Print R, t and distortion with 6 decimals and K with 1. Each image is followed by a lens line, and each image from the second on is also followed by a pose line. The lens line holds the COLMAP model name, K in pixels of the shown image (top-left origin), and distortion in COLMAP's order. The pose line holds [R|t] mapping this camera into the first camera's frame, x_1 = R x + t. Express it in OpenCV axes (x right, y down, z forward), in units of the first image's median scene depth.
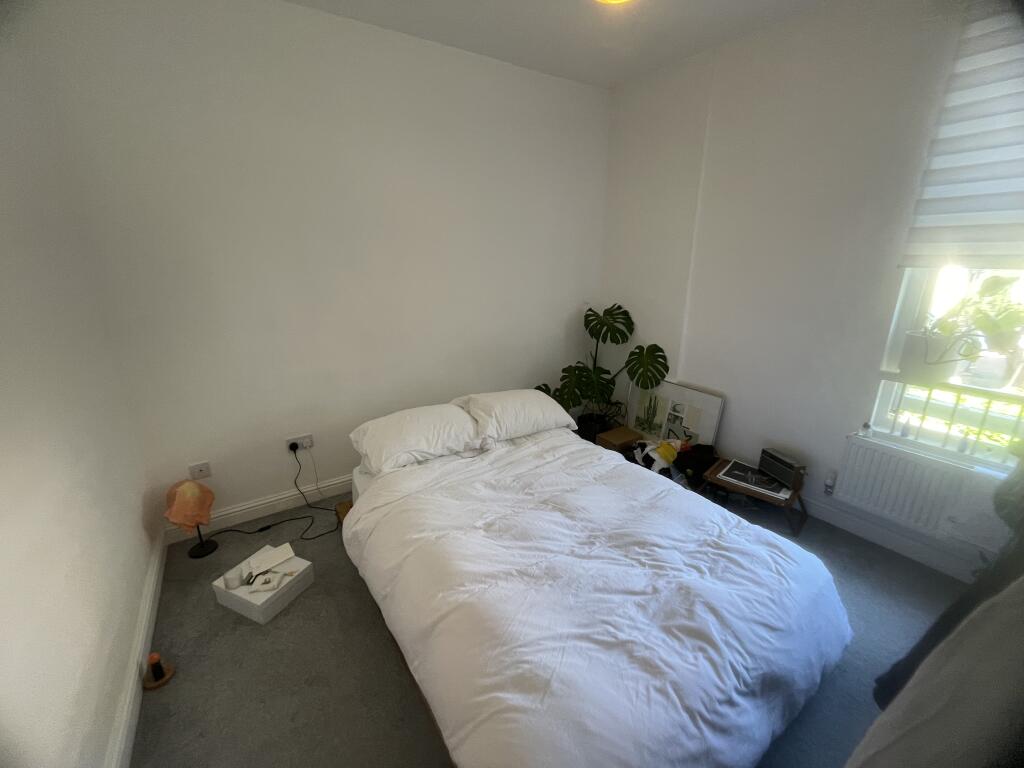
lens RADIAL K [[410.0, 0, 512.0], [0, 410.0, 384.0], [0, 0, 1]] dist [0.000352, -0.000026]
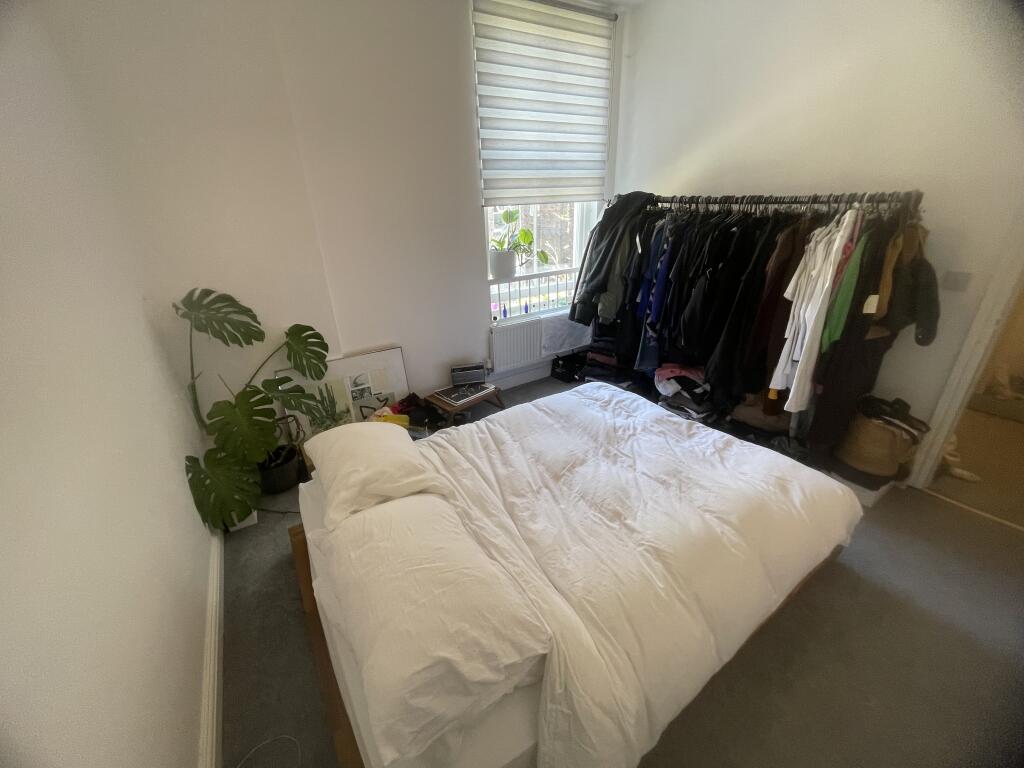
lens RADIAL K [[410.0, 0, 512.0], [0, 410.0, 384.0], [0, 0, 1]] dist [0.000352, -0.000026]
pose [[0.022240, -0.408047, 0.912690, -0.423197], [0.329495, 0.864902, 0.378653, -0.170307], [-0.943895, 0.292306, 0.153685, 0.567802]]
